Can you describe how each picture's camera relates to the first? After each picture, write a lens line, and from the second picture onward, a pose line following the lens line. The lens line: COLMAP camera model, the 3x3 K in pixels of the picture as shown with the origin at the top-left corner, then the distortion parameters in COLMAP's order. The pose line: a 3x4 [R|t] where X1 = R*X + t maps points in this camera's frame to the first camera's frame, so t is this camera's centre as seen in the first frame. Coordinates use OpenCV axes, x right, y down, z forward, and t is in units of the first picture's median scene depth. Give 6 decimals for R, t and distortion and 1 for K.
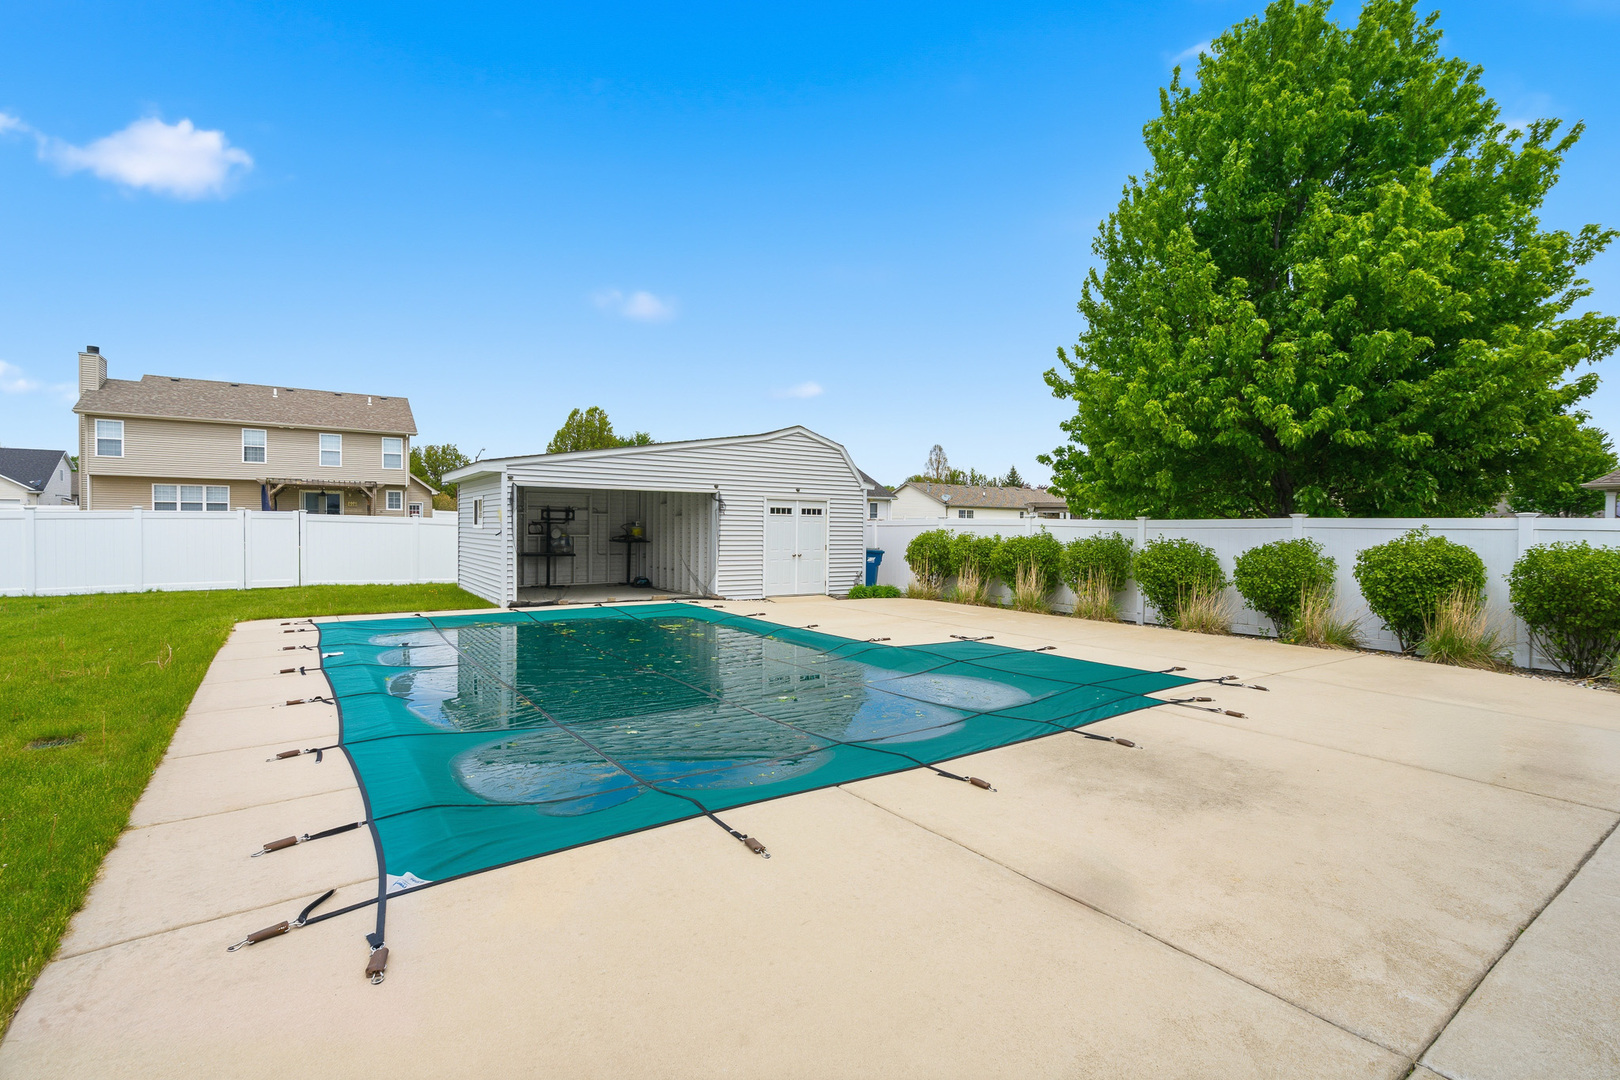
lens RADIAL K [[733.6, 0, 810.0], [0, 733.6, 540.0], [0, 0, 1]] dist [-0.004972, 0.000328]
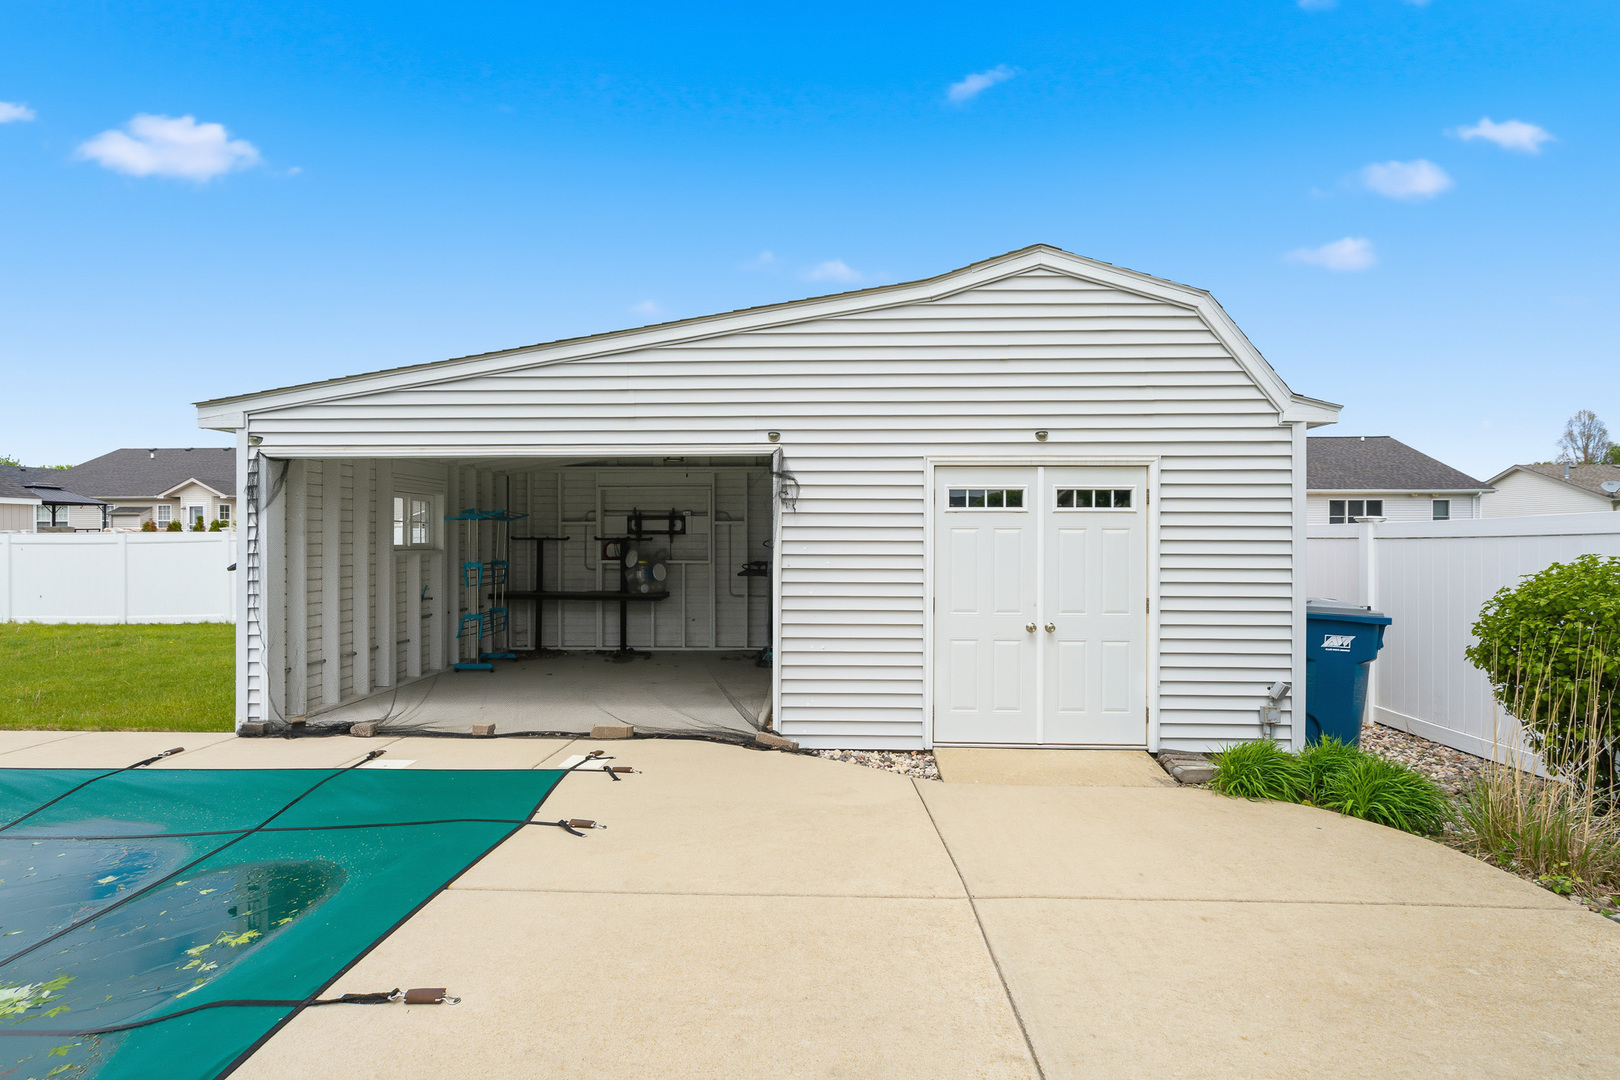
lens RADIAL K [[733.6, 0, 810.0], [0, 733.6, 540.0], [0, 0, 1]] dist [-0.004972, 0.000328]
pose [[0.800468, -0.009335, -0.599302, 0.097849], [-0.003238, 0.999797, -0.019898, -0.012197], [0.599366, 0.017868, 0.800275, 0.644789]]
